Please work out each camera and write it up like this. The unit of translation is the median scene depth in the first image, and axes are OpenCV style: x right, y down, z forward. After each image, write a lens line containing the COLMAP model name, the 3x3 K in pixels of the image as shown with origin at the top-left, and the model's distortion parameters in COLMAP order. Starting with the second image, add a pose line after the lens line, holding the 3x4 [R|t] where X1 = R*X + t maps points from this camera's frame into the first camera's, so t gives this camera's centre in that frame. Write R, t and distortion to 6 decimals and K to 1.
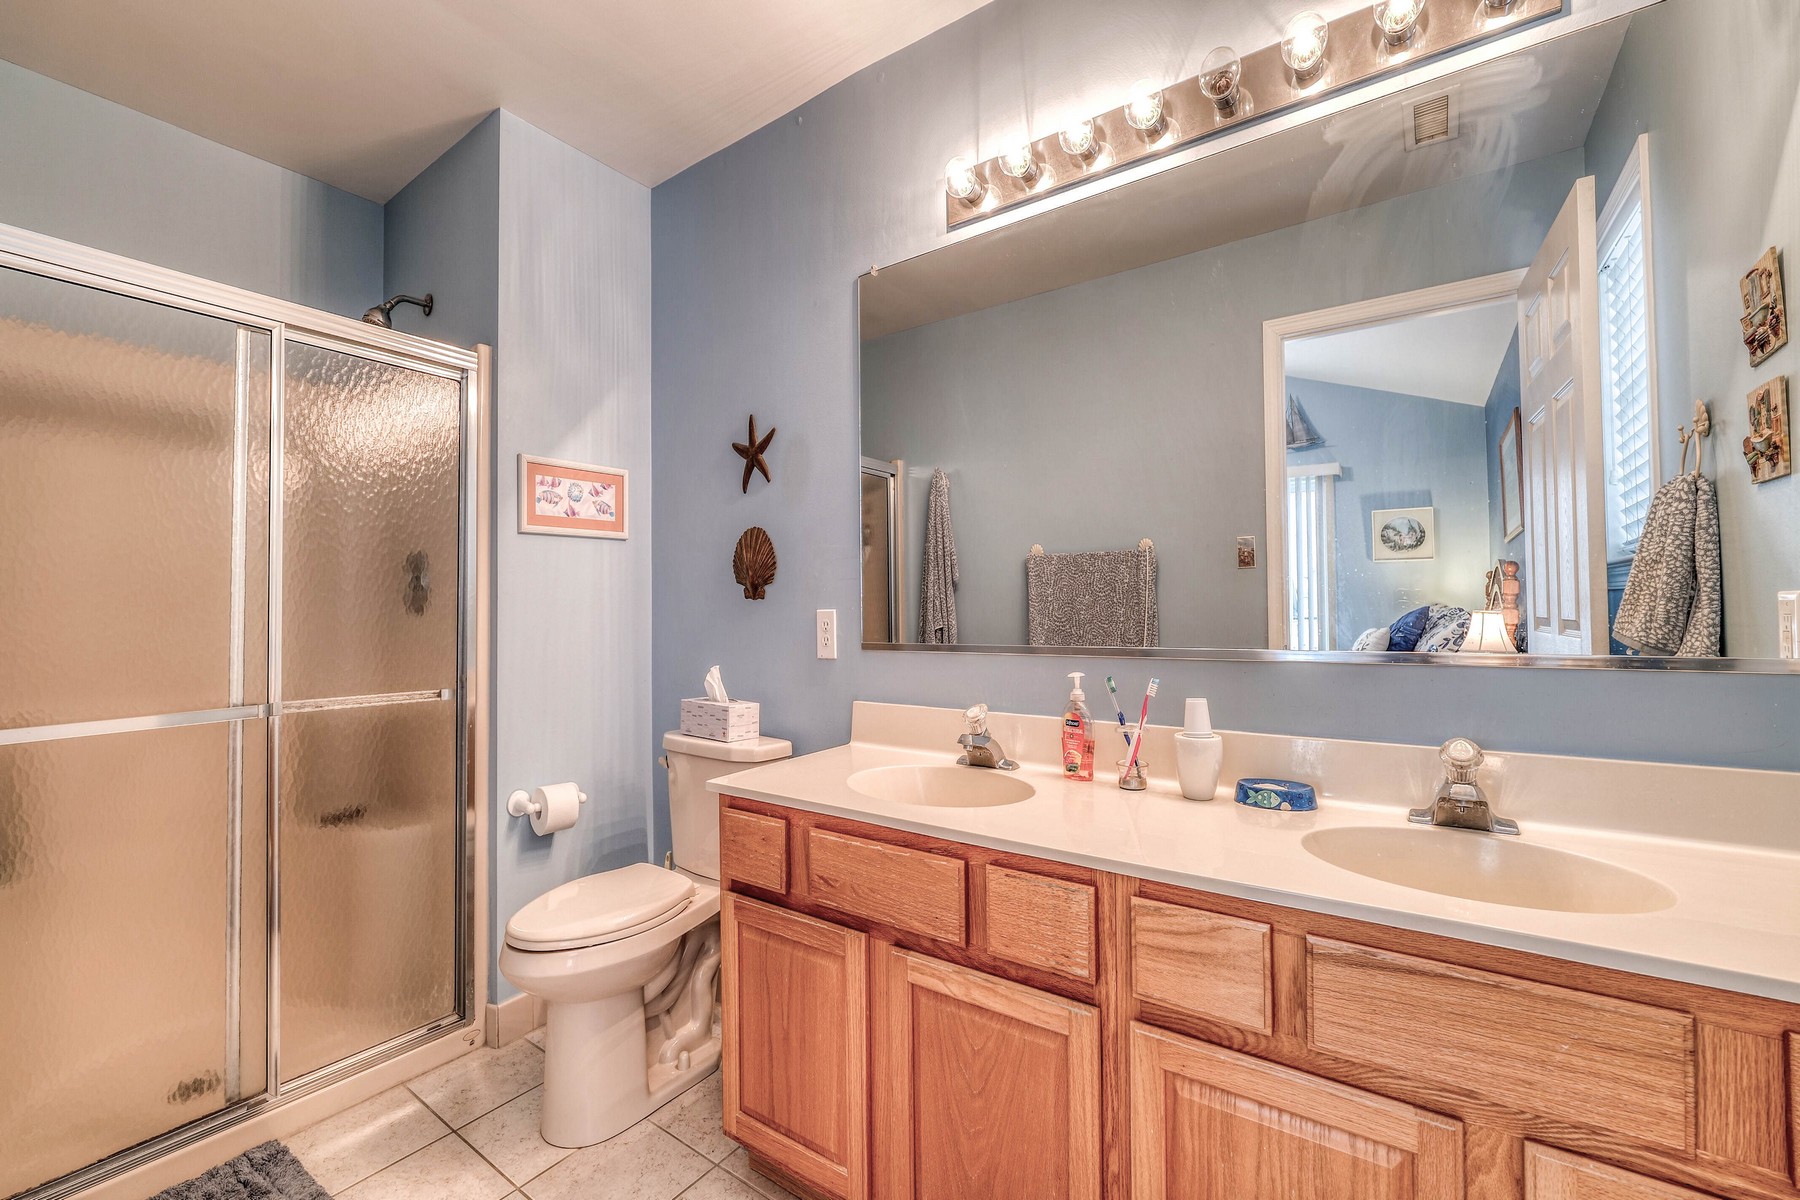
lens RADIAL K [[730.2, 0, 895.1], [0, 730.2, 601.9], [0, 0, 1]] dist [-0.013947, 0.001501]
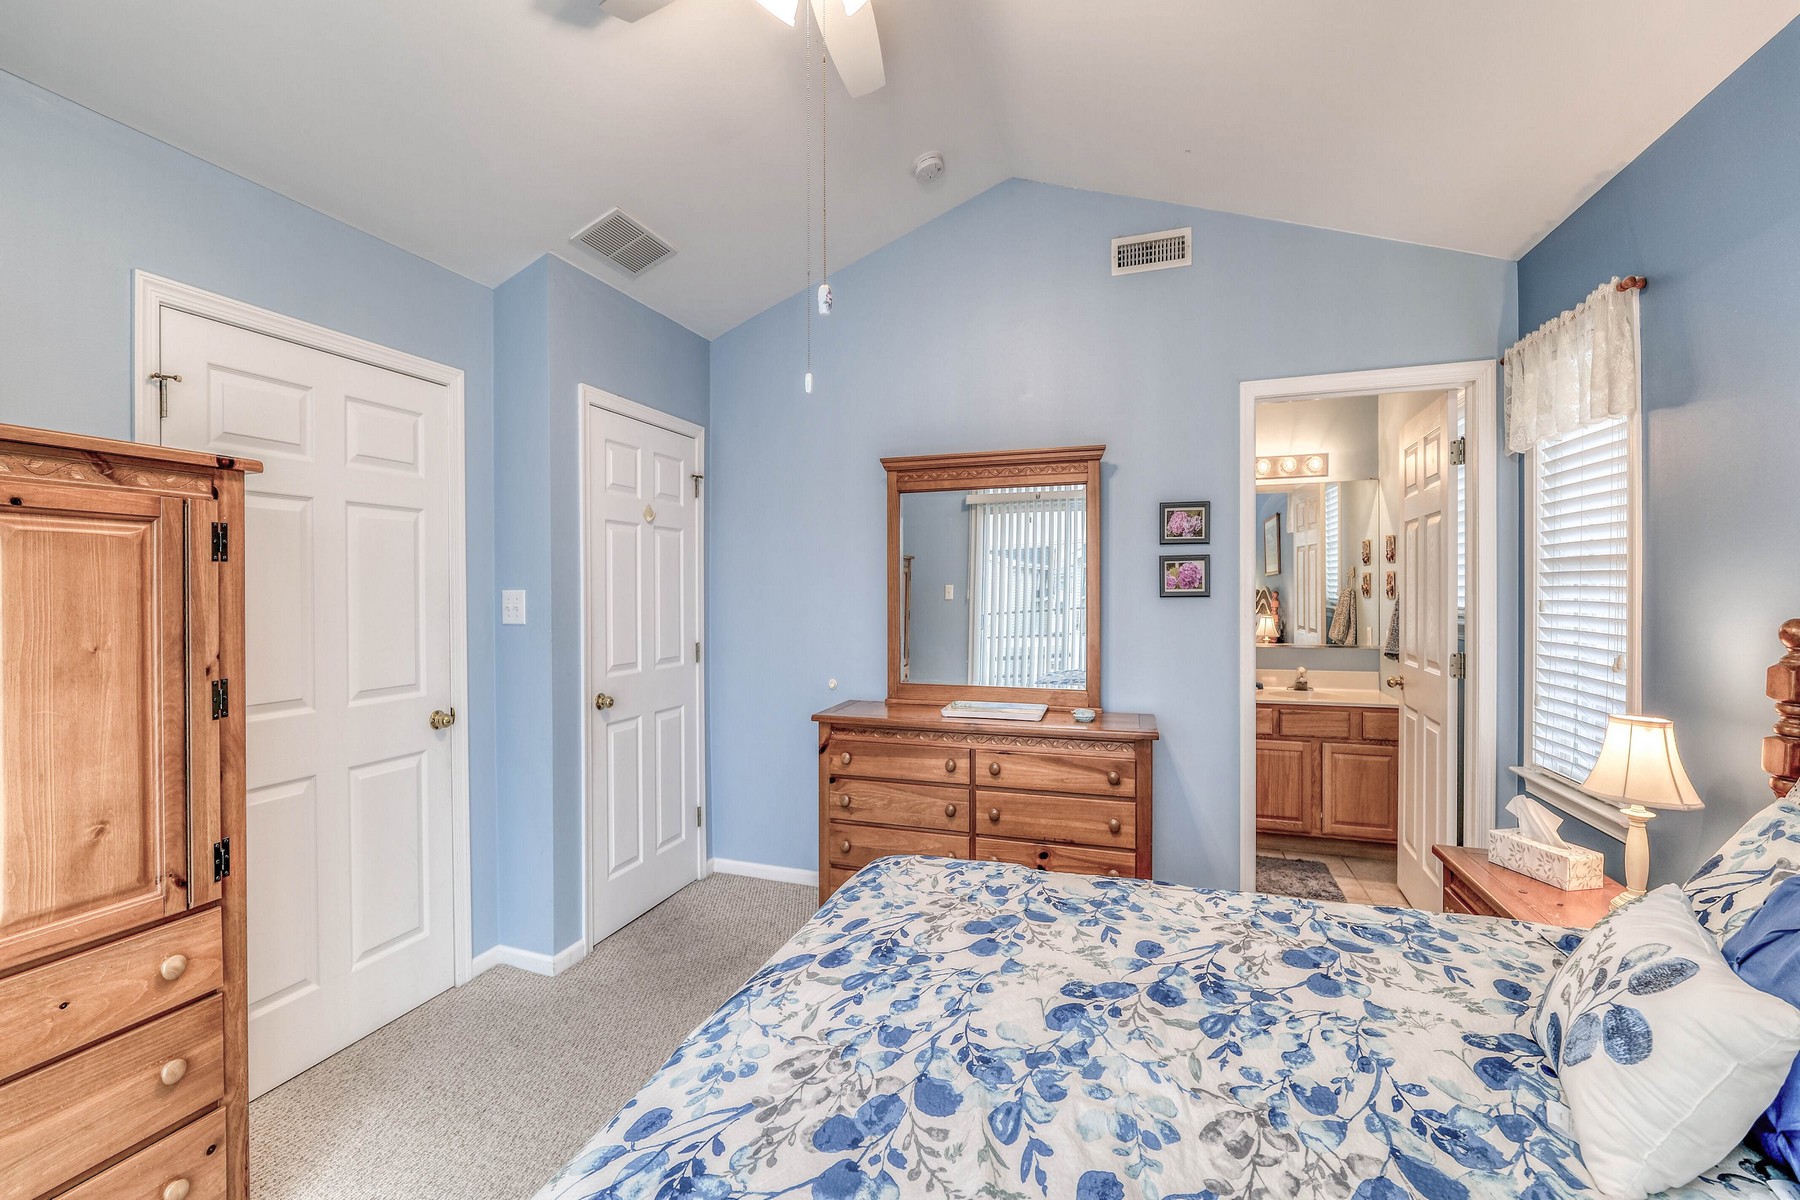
lens RADIAL K [[730.2, 0, 903.6], [0, 730.2, 593.9], [0, 0, 1]] dist [-0.013947, 0.001501]
pose [[0.958409, 0.002428, 0.285386, -1.883053], [-0.007781, 0.999814, 0.017626, -0.202391], [-0.285291, -0.019113, 0.958250, -1.679314]]
